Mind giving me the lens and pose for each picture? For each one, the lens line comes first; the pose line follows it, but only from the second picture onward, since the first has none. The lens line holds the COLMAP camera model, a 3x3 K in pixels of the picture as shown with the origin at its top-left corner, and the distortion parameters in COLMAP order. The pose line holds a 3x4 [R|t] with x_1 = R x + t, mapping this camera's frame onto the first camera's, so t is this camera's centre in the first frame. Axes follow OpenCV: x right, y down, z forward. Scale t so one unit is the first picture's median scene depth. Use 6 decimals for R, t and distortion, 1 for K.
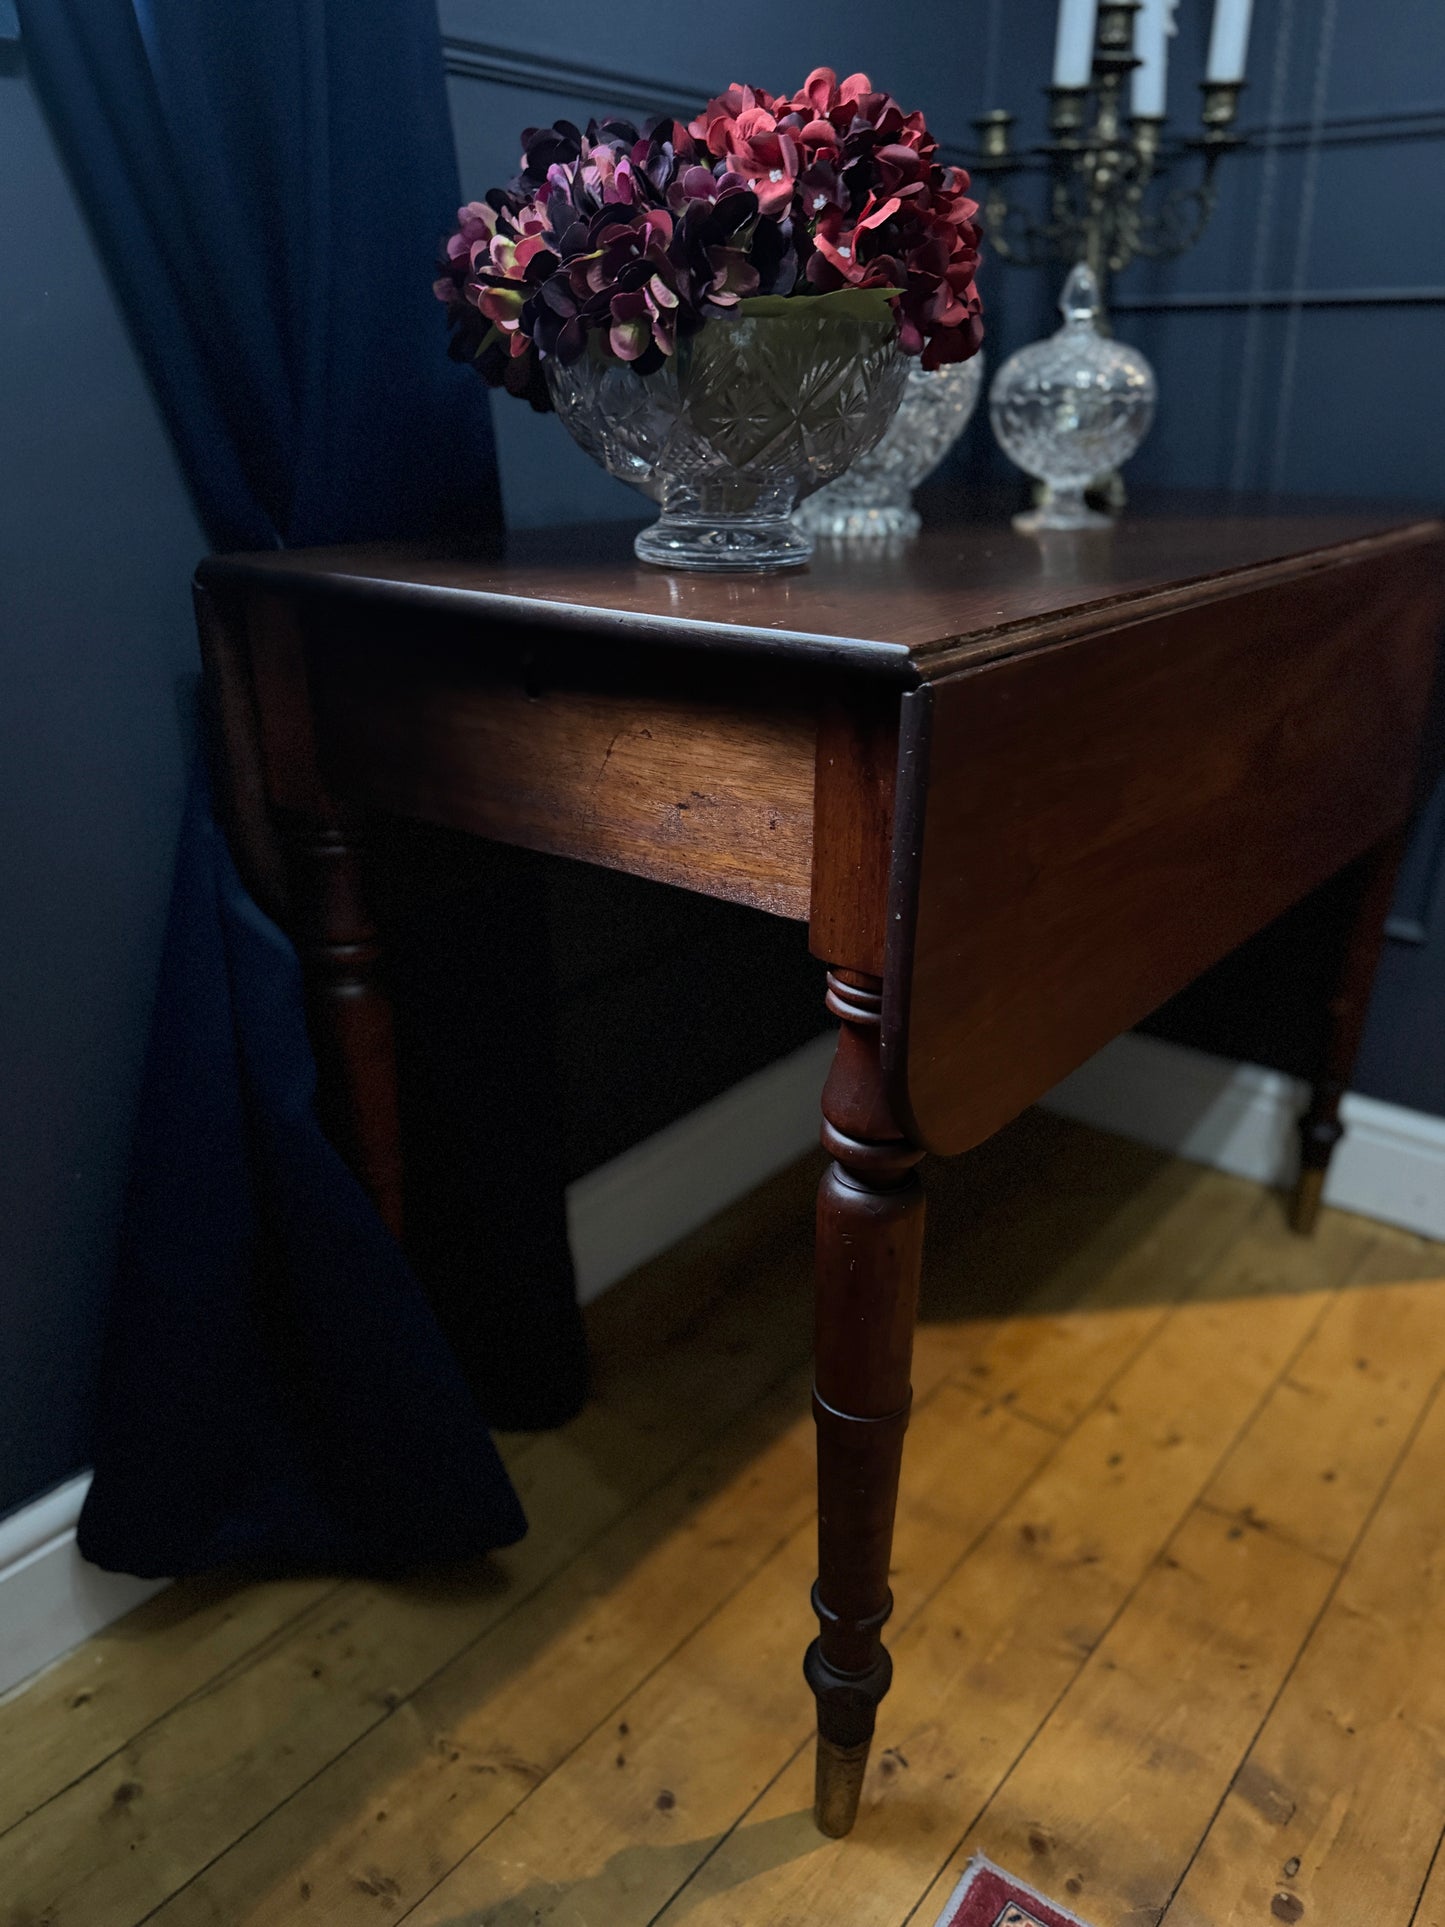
lens RADIAL K [[1474.6, 0, 732.6], [0, 1474.6, 970.9], [0, 0, 1]] dist [0.012230, -0.008067]
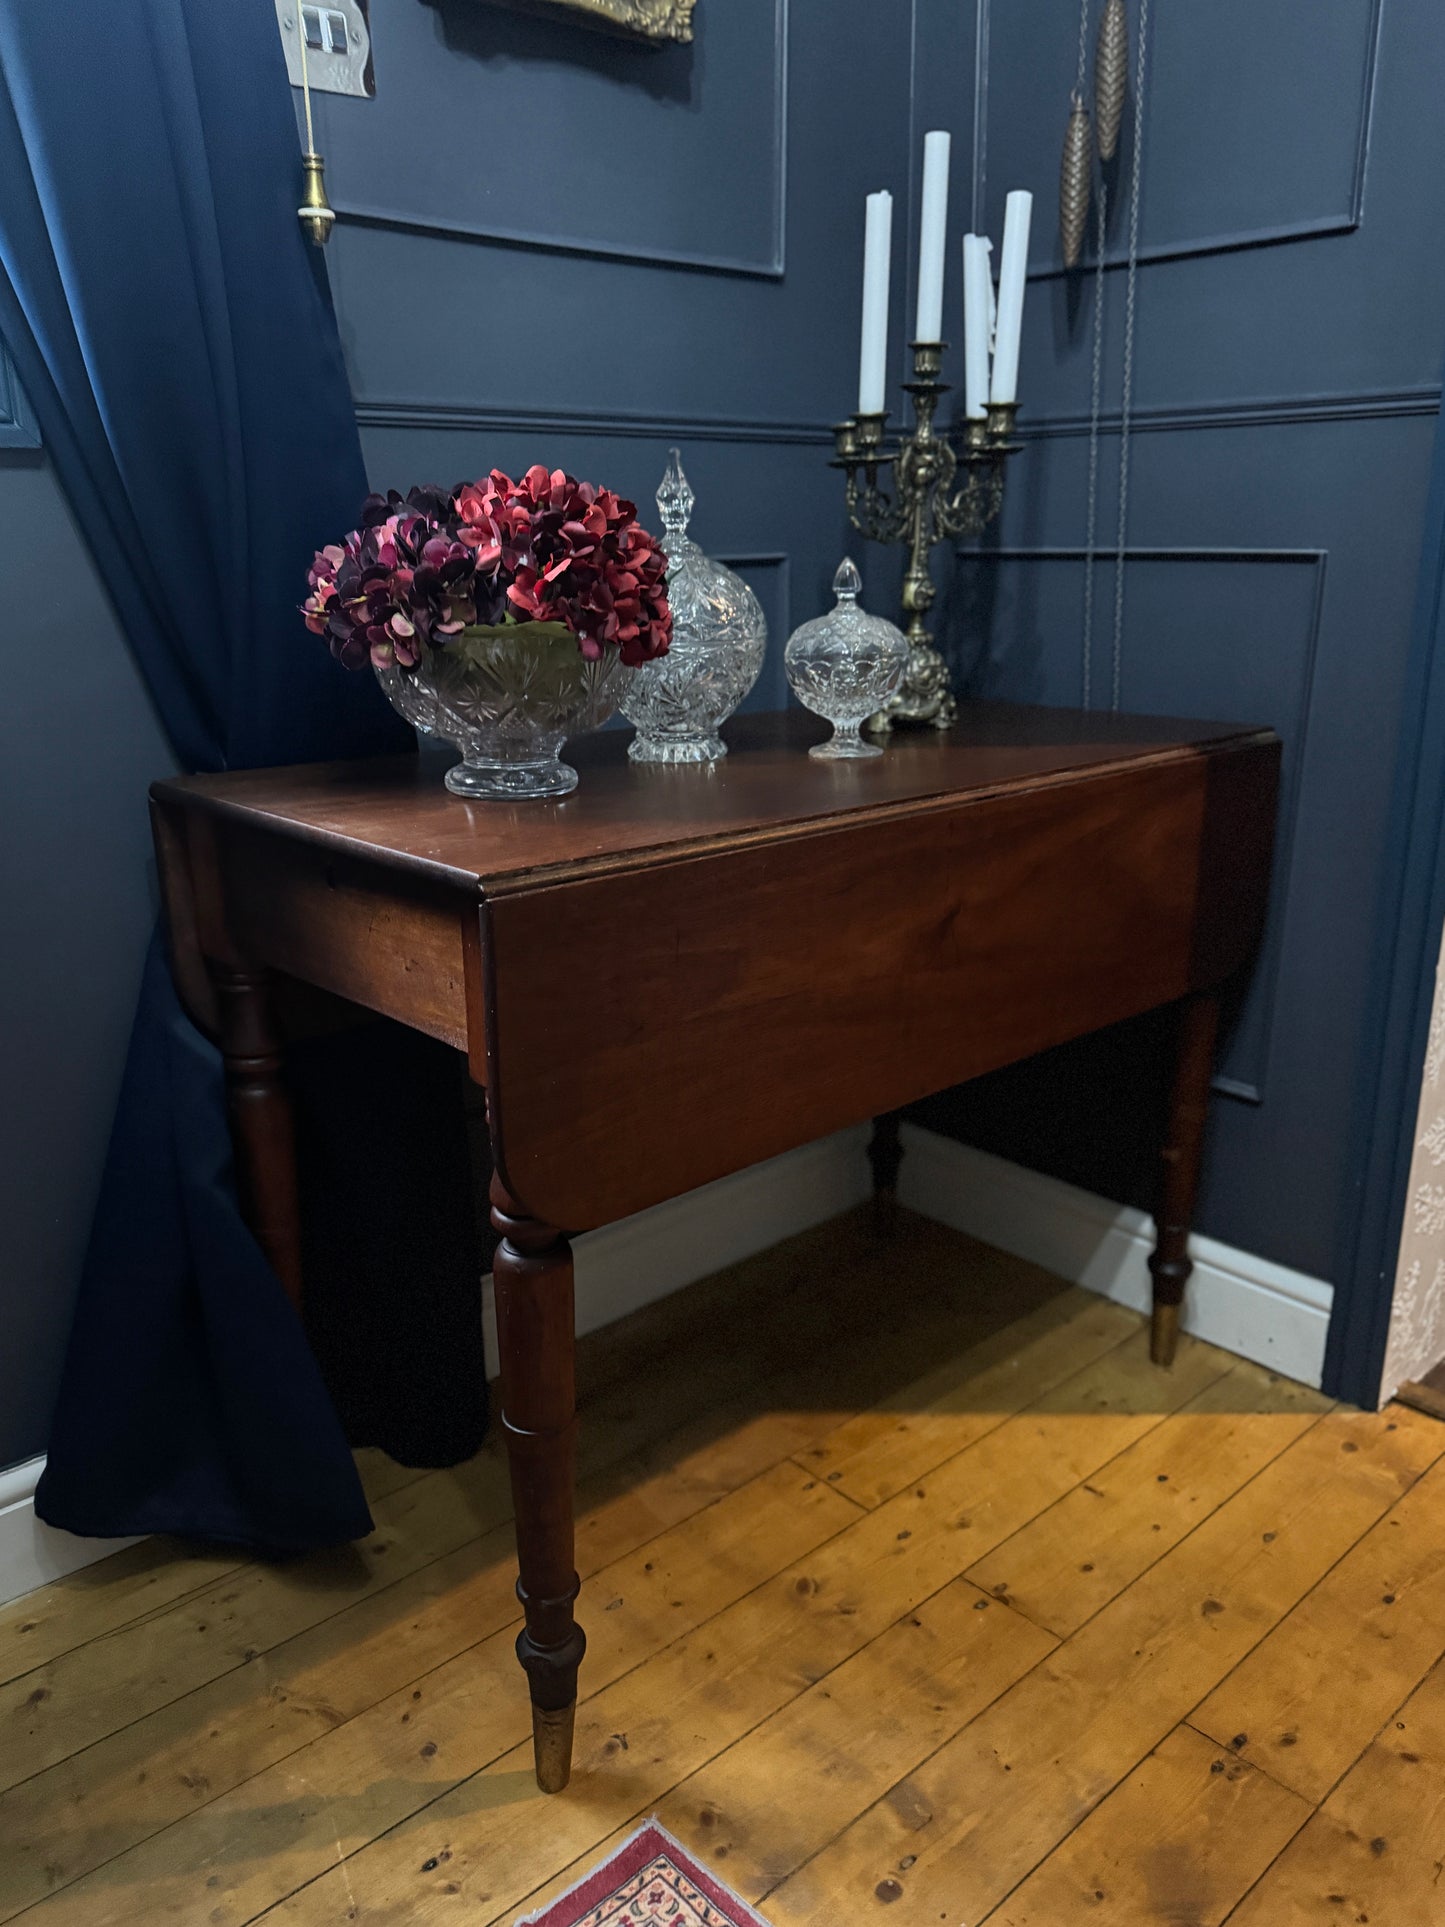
lens RADIAL K [[1459.4, 0, 728.3], [0, 1459.4, 963.6], [0, 0, 1]] dist [0.053115, -0.056969]
pose [[0.986707, 0.036245, -0.158414, 0.364096], [-0.051193, 0.994505, -0.091323, -0.003483], [0.154233, 0.098219, 0.983140, -0.250949]]
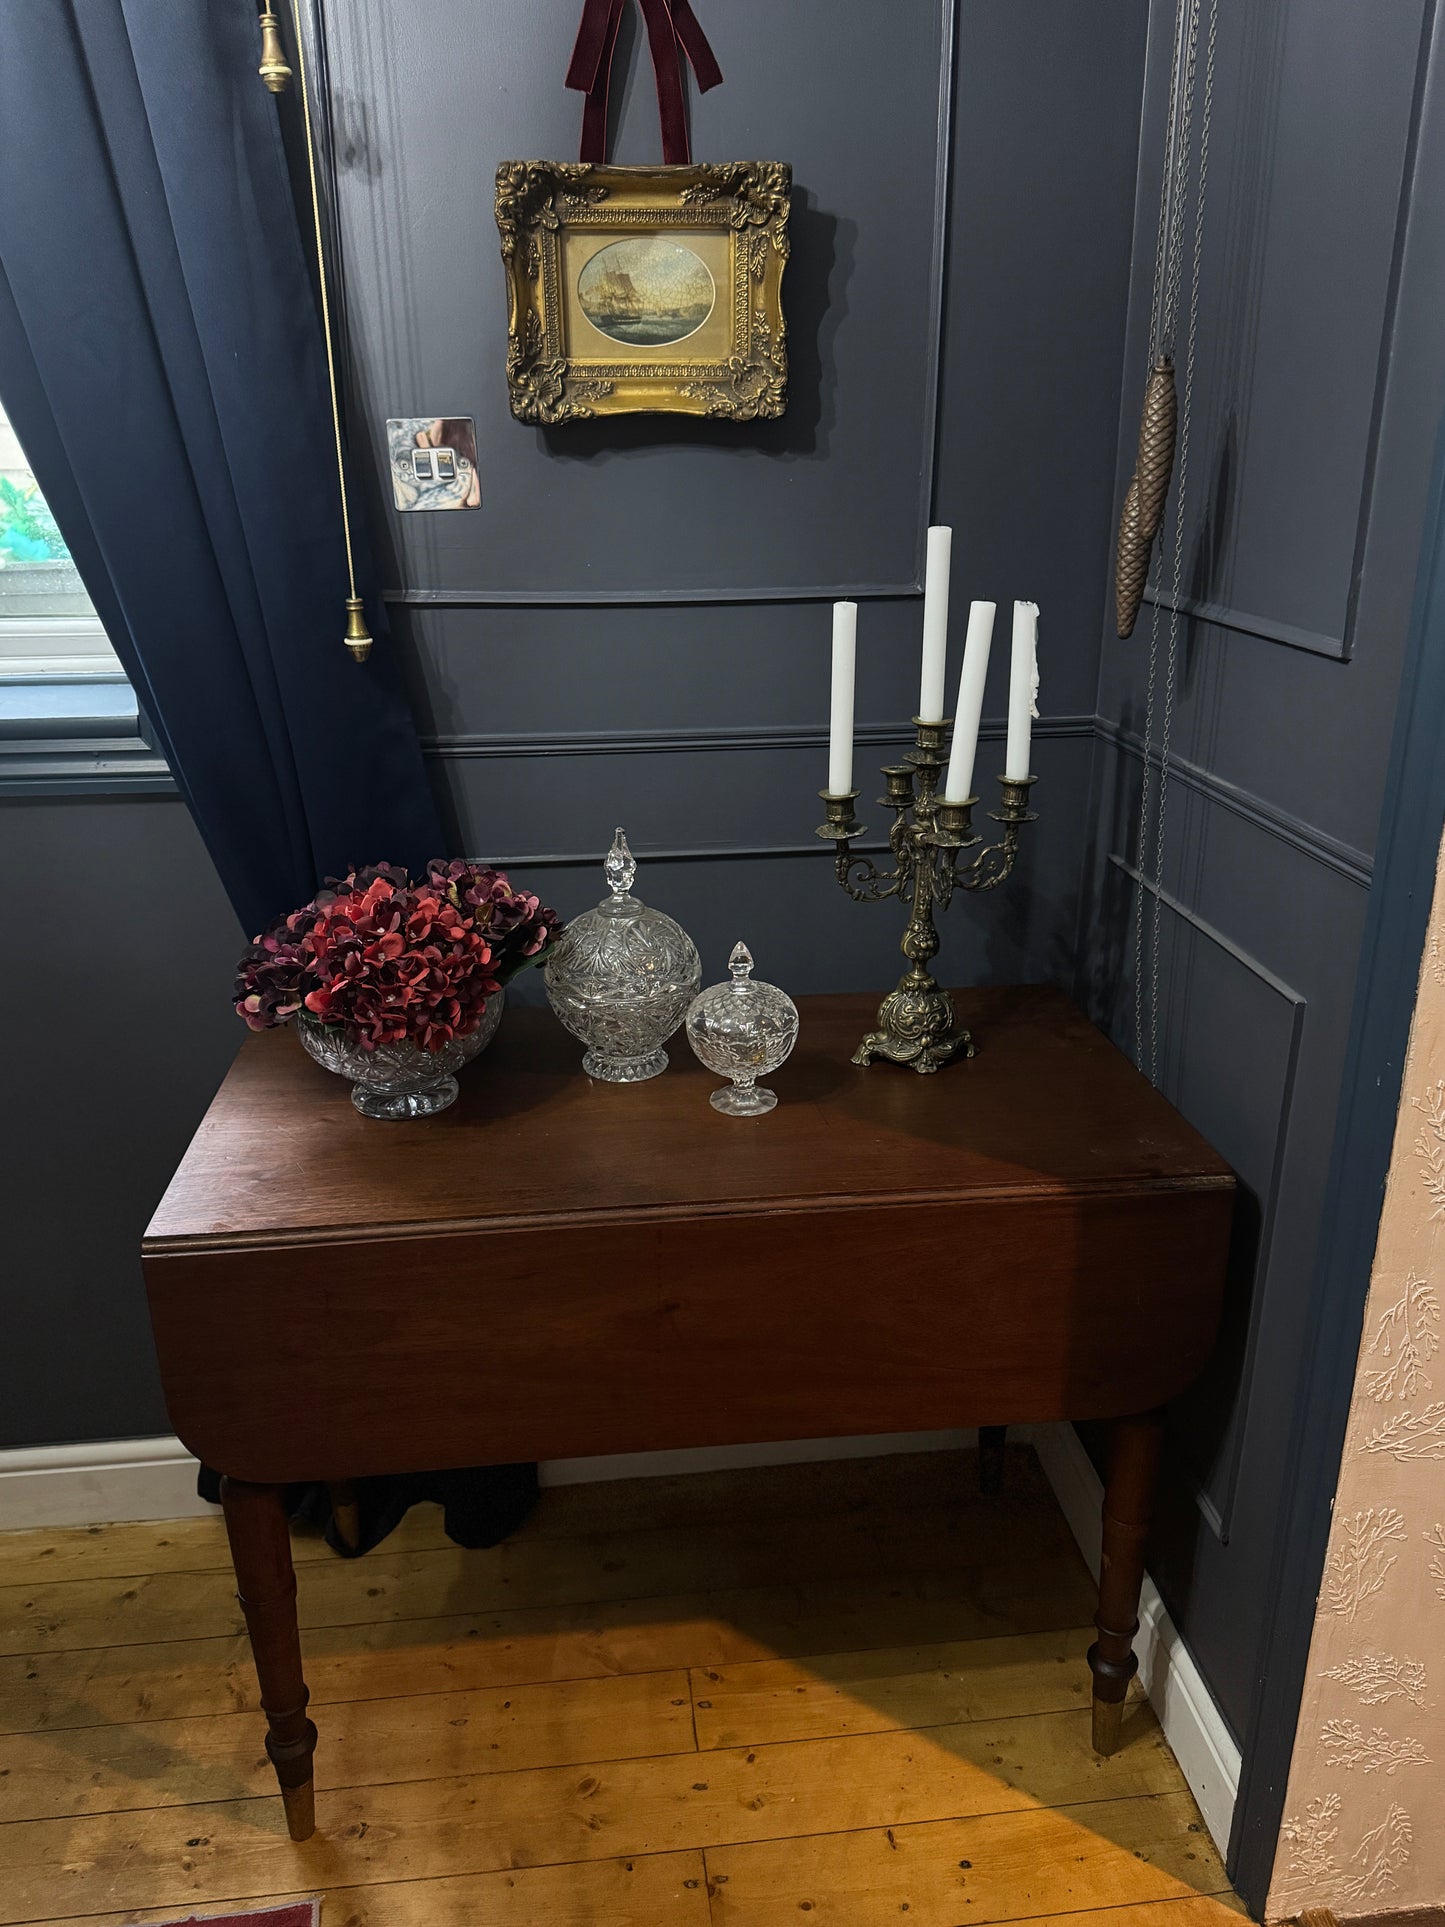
lens RADIAL K [[1466.1, 0, 722.5], [0, 1466.1, 963.5], [0, 0, 1]] dist [0.007980, -0.004088]
pose [[0.699977, 0.233679, -0.674853, 1.221226], [-0.257401, 0.963992, 0.066815, -0.571276], [0.666166, 0.126939, 0.734921, -0.028356]]
